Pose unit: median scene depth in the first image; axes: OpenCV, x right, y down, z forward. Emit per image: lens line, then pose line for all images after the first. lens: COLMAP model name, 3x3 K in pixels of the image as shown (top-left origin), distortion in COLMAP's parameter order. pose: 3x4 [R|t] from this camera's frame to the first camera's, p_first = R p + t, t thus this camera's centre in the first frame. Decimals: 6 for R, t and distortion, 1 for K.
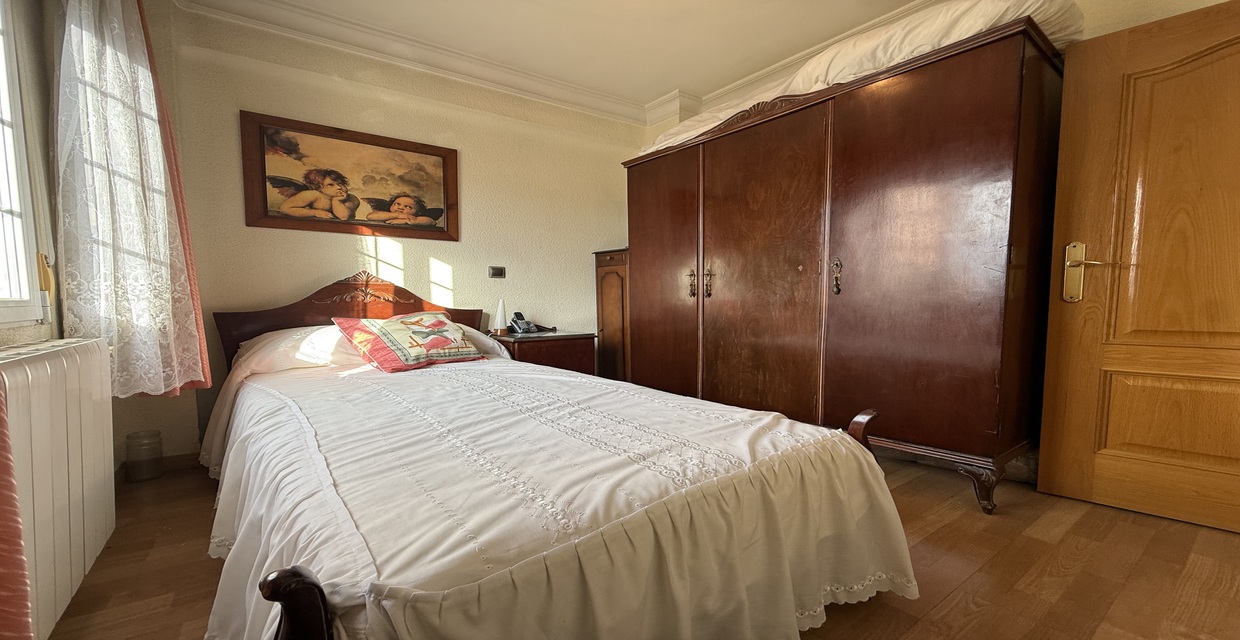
lens RADIAL K [[487.8, 0, 621.6], [0, 487.8, 337.4], [0, 0, 1]] dist [-0.000833, -0.000058]
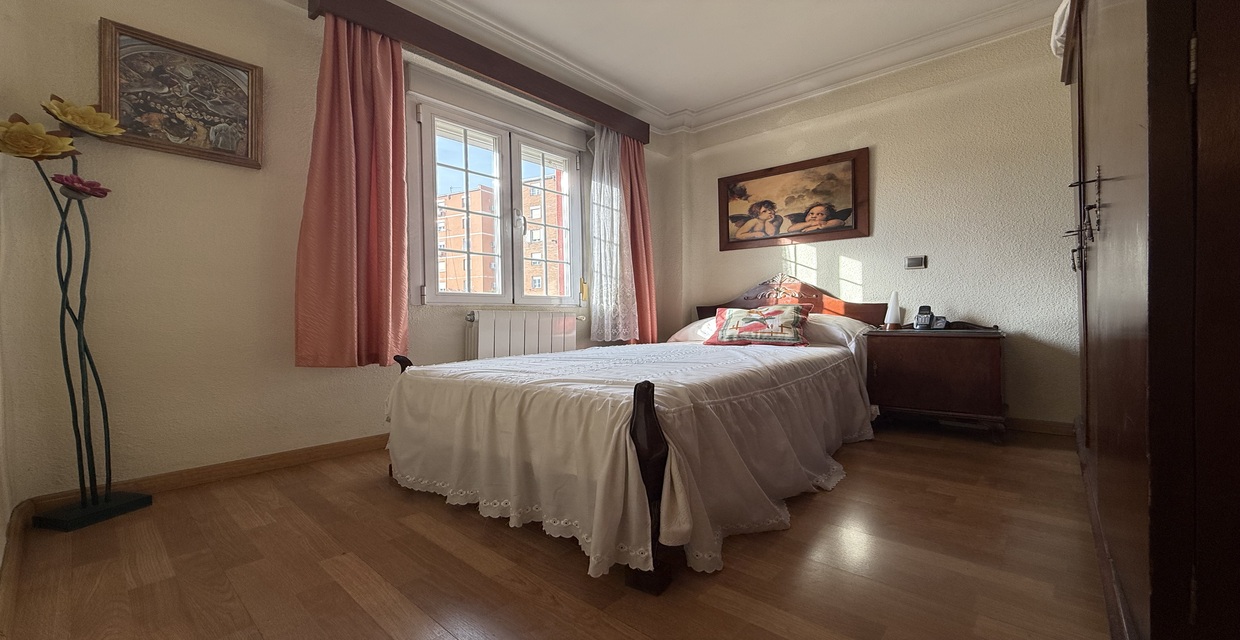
lens RADIAL K [[487.8, 0, 621.6], [0, 487.8, 318.5], [0, 0, 1]] dist [-0.000833, -0.000058]
pose [[0.204689, 0.004427, -0.978817, 0.615256], [-0.073080, 0.997268, -0.010772, 0.022351], [0.976095, 0.073737, 0.204453, 0.352793]]
